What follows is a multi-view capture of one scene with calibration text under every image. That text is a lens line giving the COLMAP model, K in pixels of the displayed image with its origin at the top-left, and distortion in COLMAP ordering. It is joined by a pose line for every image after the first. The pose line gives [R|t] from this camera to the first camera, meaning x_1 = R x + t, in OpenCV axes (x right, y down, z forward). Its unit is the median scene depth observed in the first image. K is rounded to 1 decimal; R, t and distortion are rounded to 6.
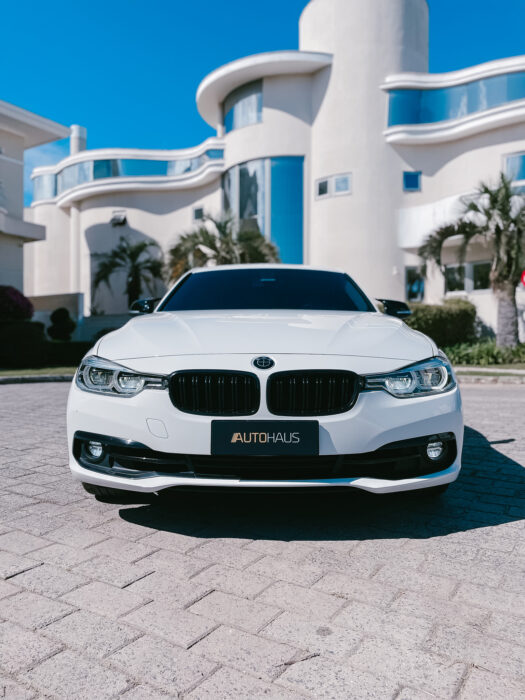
lens RADIAL K [[526.9, 0, 262.2], [0, 526.9, 343.2], [0, 0, 1]] dist [0.089193, -0.119652]
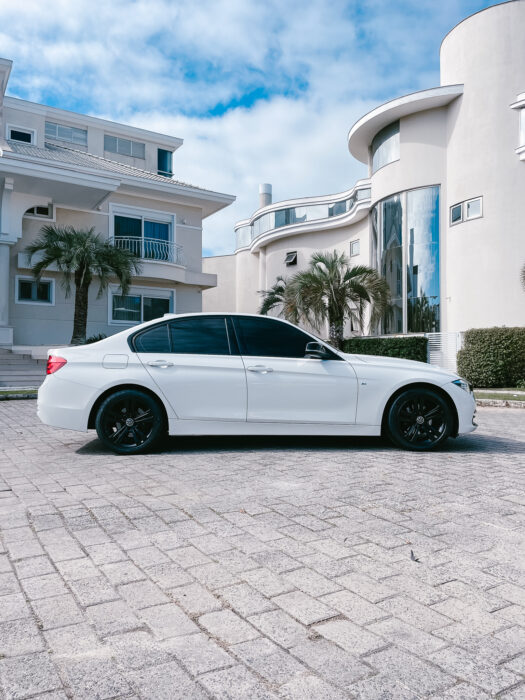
lens RADIAL K [[529.4, 0, 263.9], [0, 529.4, 345.0], [0, 0, 1]] dist [0.090716, -0.124462]
pose [[0.898953, -0.020790, -0.437552, 0.291911], [0.005790, 0.999350, -0.035589, -0.007262], [0.438007, 0.029460, 0.898489, -0.098858]]
